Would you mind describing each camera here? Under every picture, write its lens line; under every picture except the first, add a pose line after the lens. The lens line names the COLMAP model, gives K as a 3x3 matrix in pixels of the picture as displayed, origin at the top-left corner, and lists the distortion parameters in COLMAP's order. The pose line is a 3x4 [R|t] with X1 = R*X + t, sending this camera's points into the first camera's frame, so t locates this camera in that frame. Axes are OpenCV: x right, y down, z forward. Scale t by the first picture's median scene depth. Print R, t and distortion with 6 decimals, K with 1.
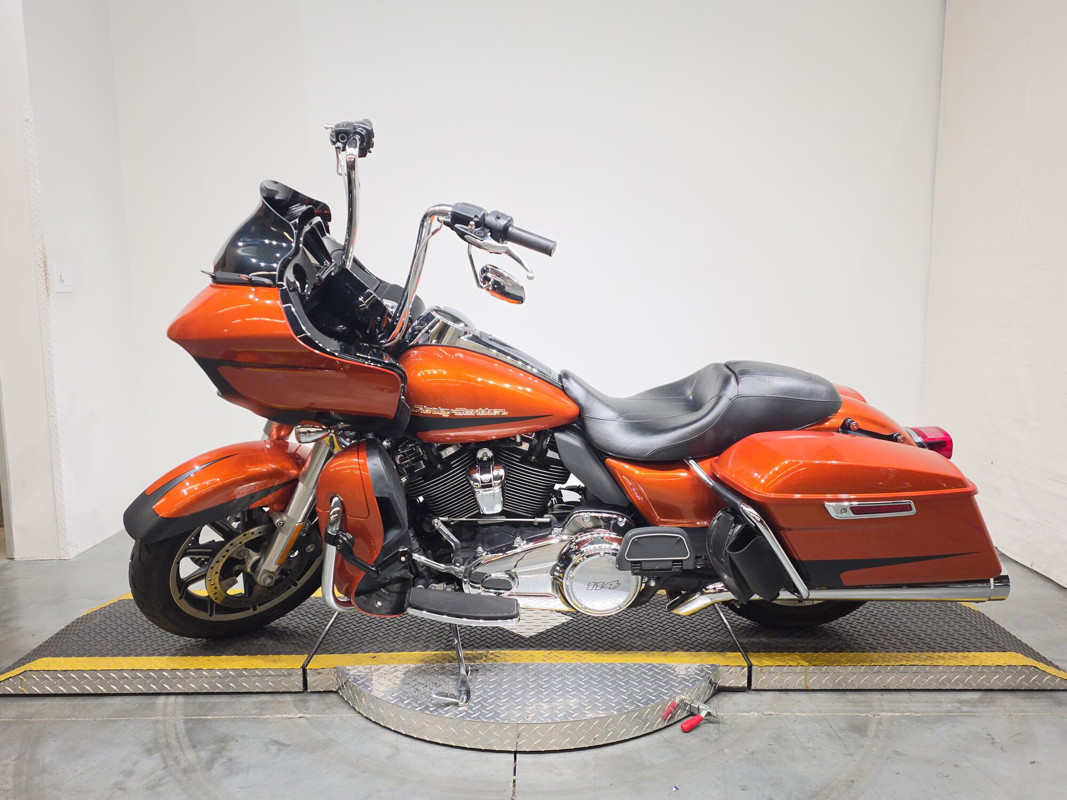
lens RADIAL K [[797.4, 0, 536.3], [0, 797.4, 397.5], [0, 0, 1]] dist [0.010381, 0.004976]
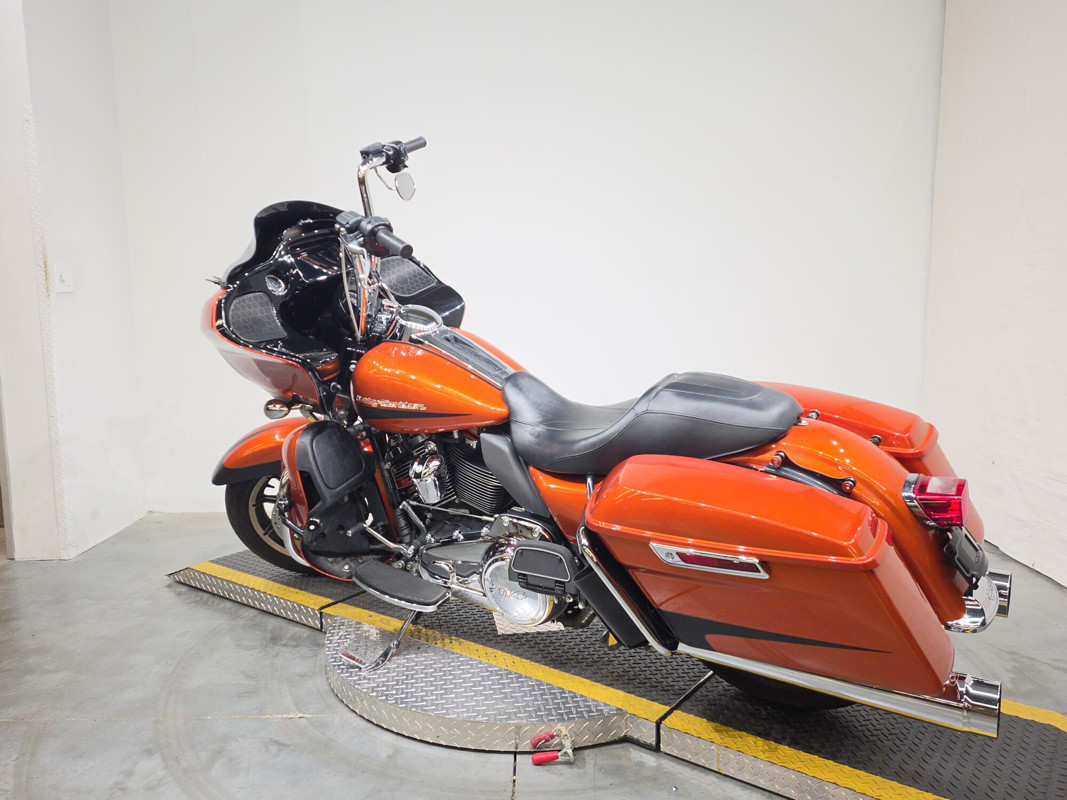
lens RADIAL K [[797.4, 0, 530.5], [0, 797.4, 398.4], [0, 0, 1]] dist [0.010381, 0.004976]
pose [[0.826536, 0.075077, -0.557855, 0.635232], [-0.078774, 0.996740, 0.017428, -0.021497], [0.557345, 0.029540, 0.829755, 0.197547]]
